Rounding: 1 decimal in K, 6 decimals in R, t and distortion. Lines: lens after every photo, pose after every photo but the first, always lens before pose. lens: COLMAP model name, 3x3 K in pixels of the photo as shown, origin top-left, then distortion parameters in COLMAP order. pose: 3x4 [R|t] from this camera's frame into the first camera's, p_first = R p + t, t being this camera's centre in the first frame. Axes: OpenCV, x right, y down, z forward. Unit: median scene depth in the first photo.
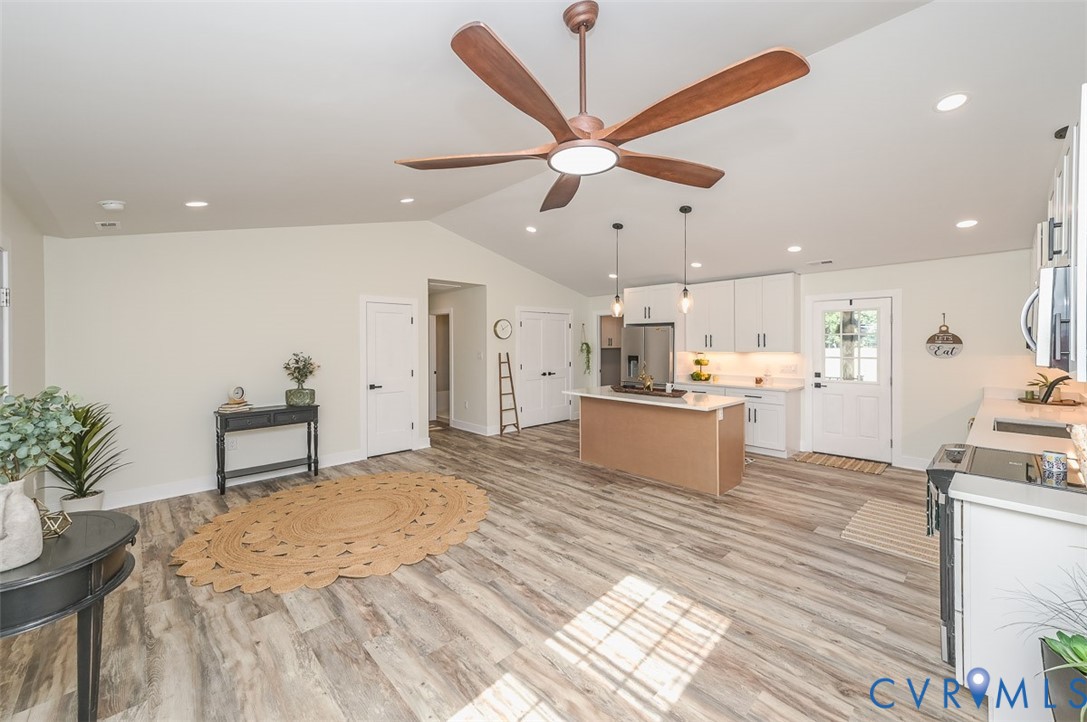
lens RADIAL K [[427.4, 0, 552.4], [0, 427.4, 351.9], [0, 0, 1]] dist [0.023155, 0.001239]
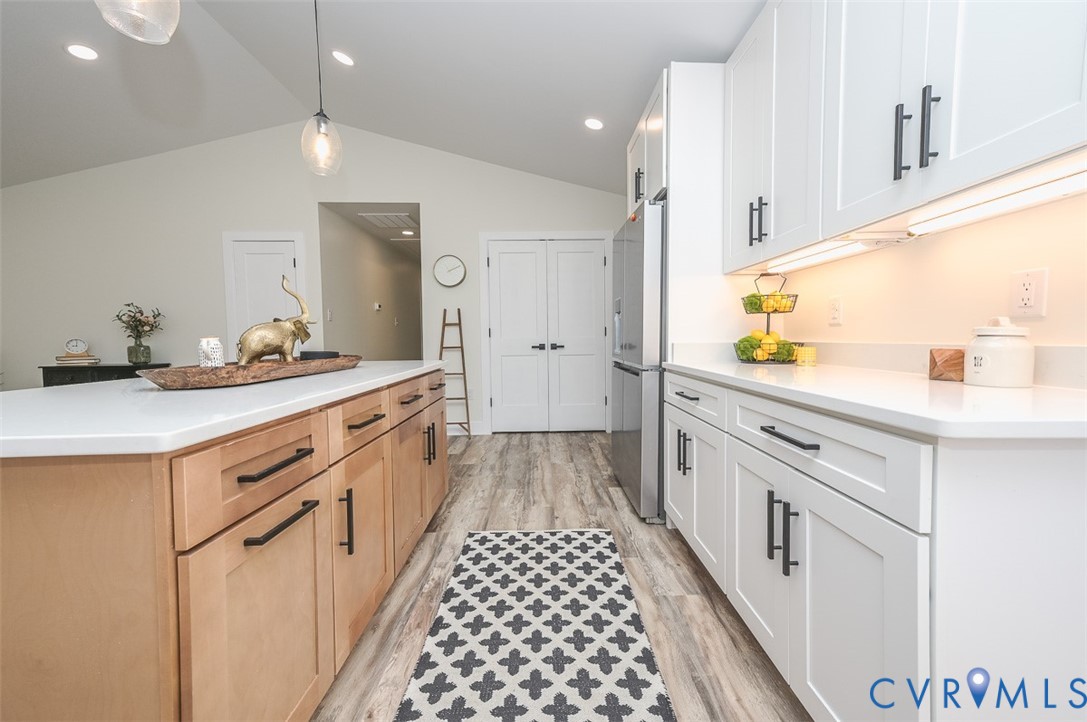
lens RADIAL K [[427.4, 0, 544.4], [0, 427.4, 346.3], [0, 0, 1]] dist [0.023155, 0.001239]
pose [[0.714581, 0.013783, -0.699417, 0.679762], [-0.009349, 0.999905, 0.010153, 0.080430], [0.699490, -0.000716, 0.714642, 1.069777]]
